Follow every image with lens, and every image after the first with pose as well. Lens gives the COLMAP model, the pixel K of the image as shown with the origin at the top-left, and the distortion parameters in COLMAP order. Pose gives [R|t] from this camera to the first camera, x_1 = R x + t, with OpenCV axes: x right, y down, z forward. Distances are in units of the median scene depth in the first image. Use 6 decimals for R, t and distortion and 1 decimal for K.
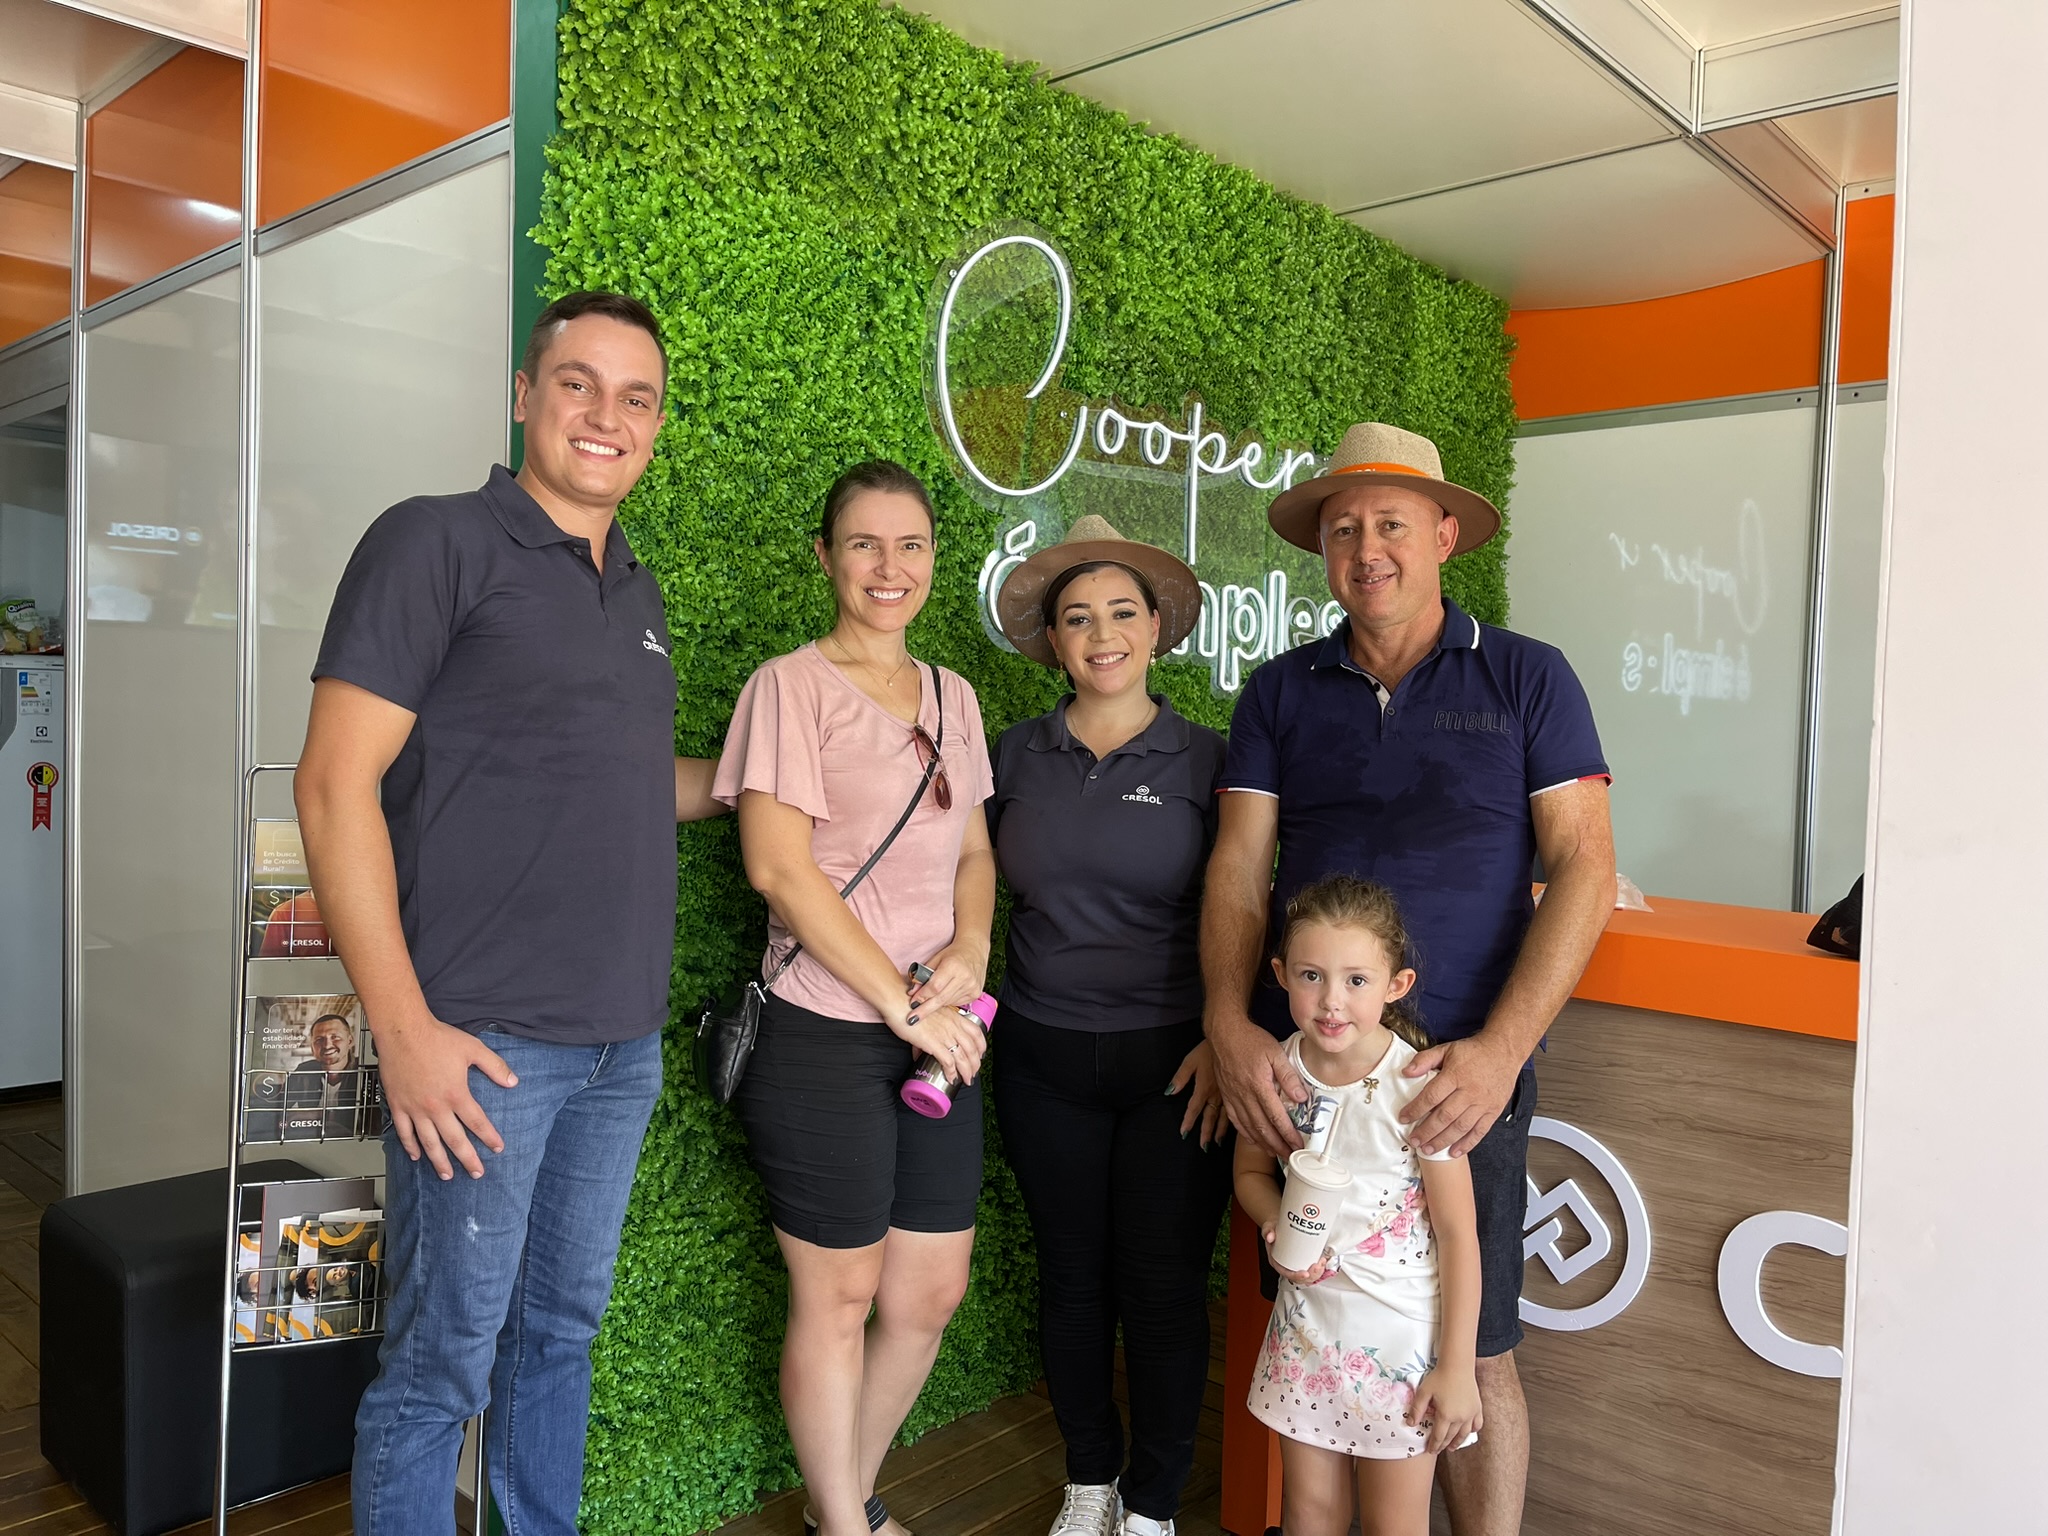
lens RADIAL K [[1560.7, 0, 1022.5], [0, 1560.7, 763.8], [0, 0, 1]] dist [0.037582, -0.061201]
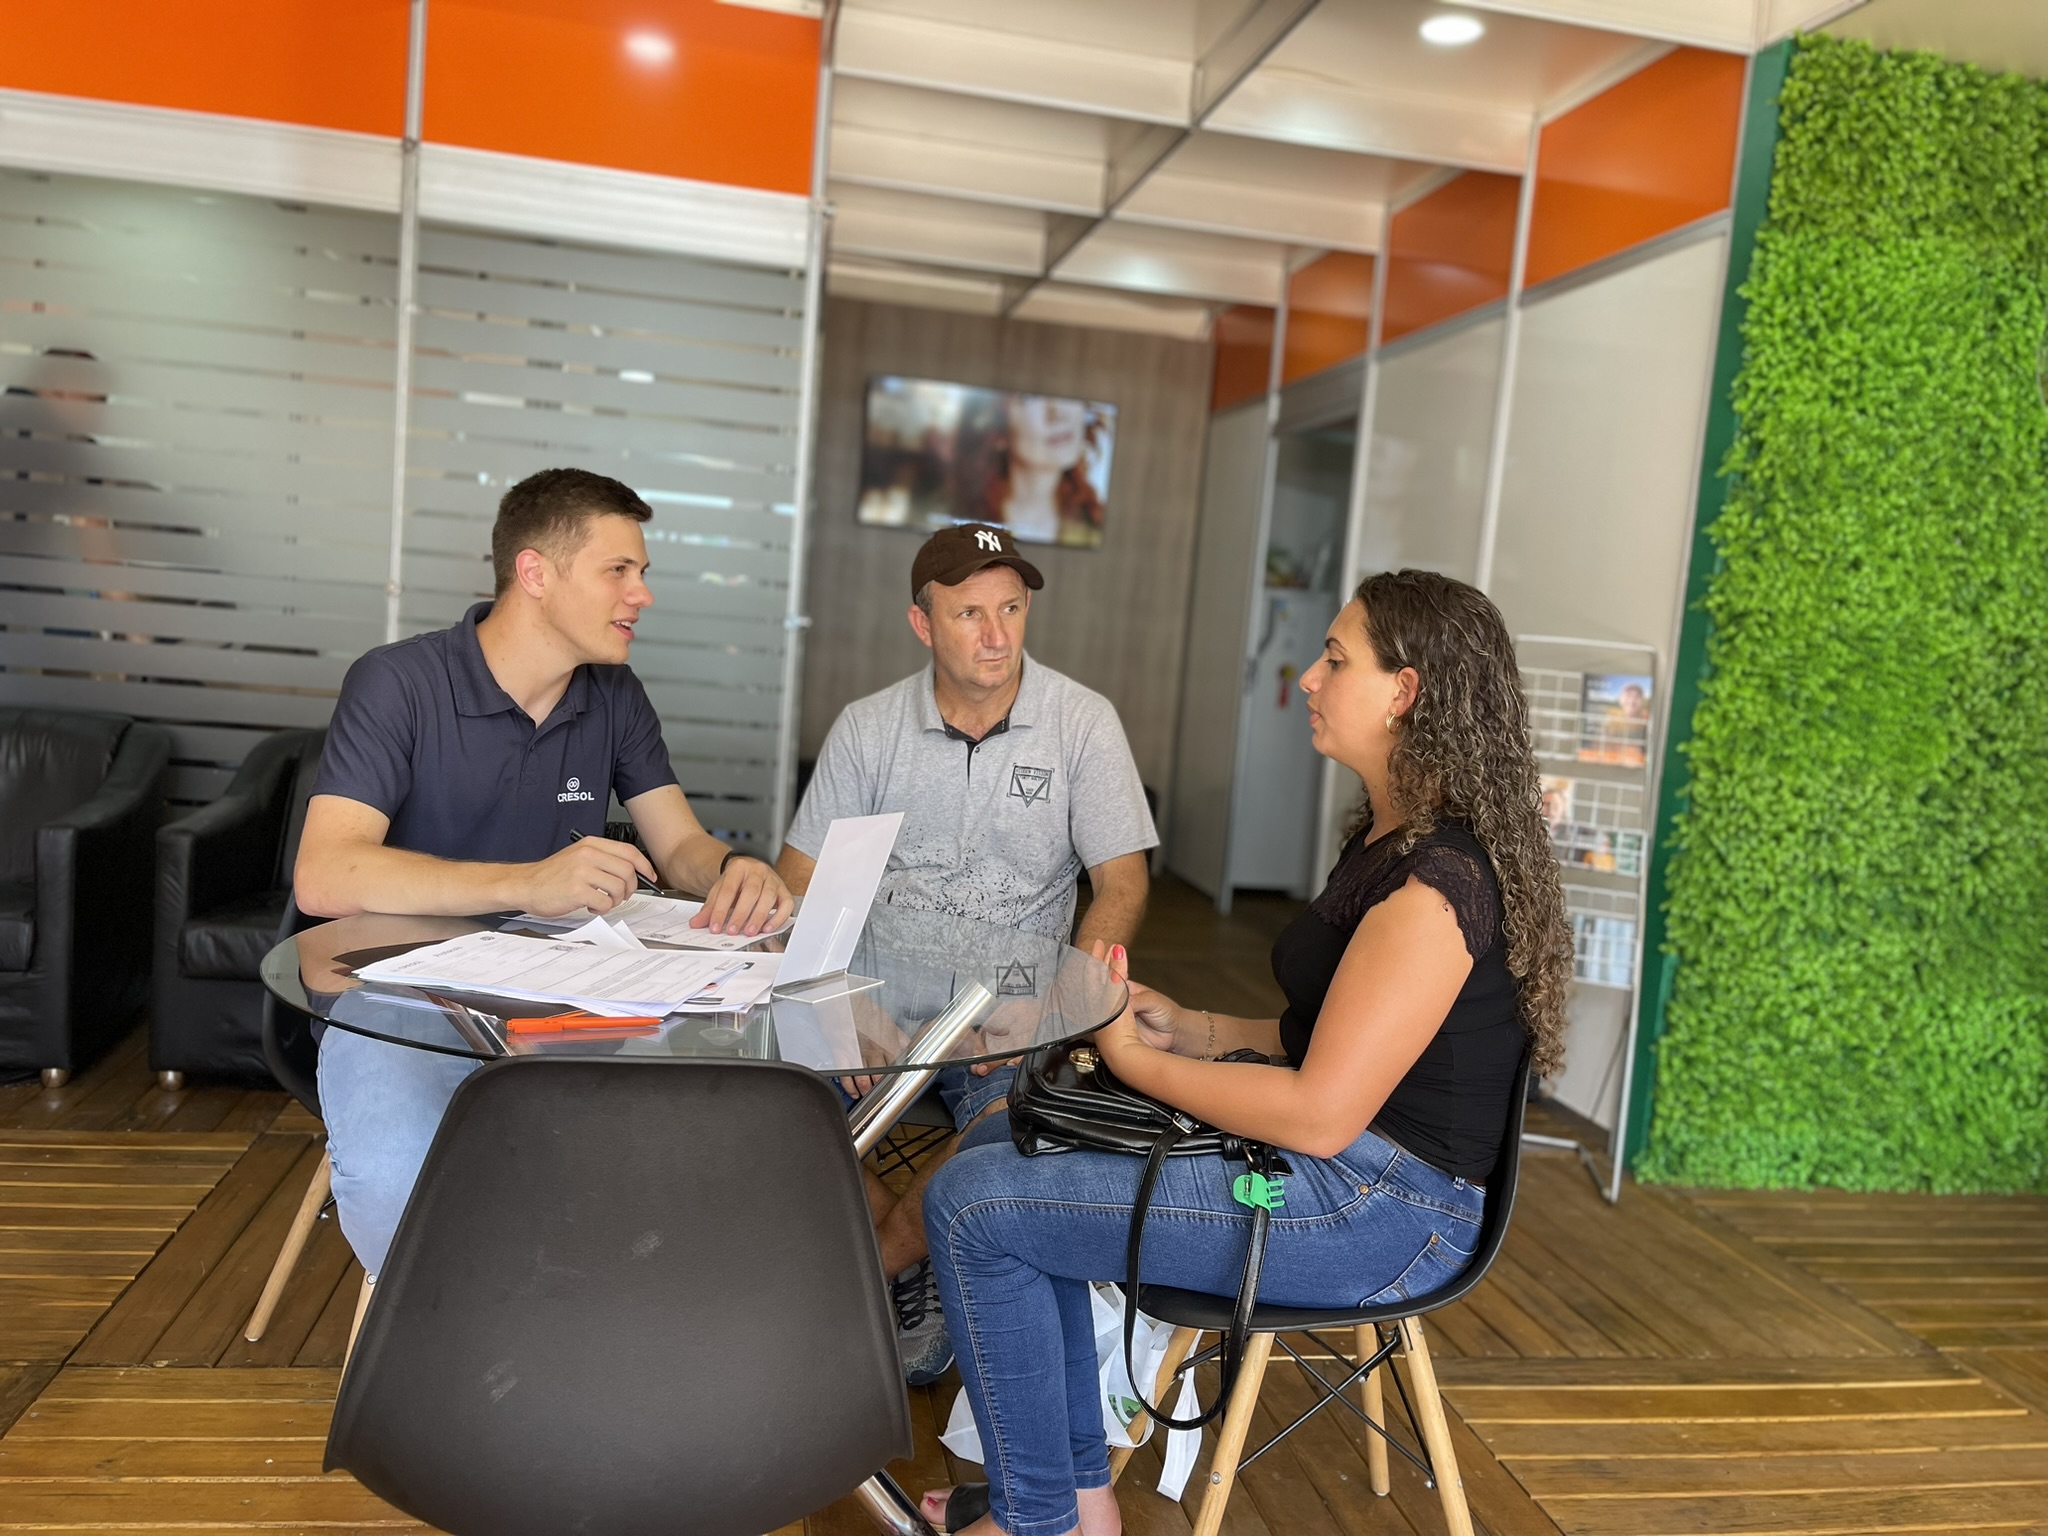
lens RADIAL K [[1560.7, 0, 960.9], [0, 1560.7, 783.1], [0, 0, 1]] dist [0.037582, -0.061201]
pose [[0.794649, 0.092522, -0.599977, 0.039388], [-0.075553, 0.995707, 0.053479, 0.103183], [0.602349, 0.002834, 0.798228, -0.605995]]
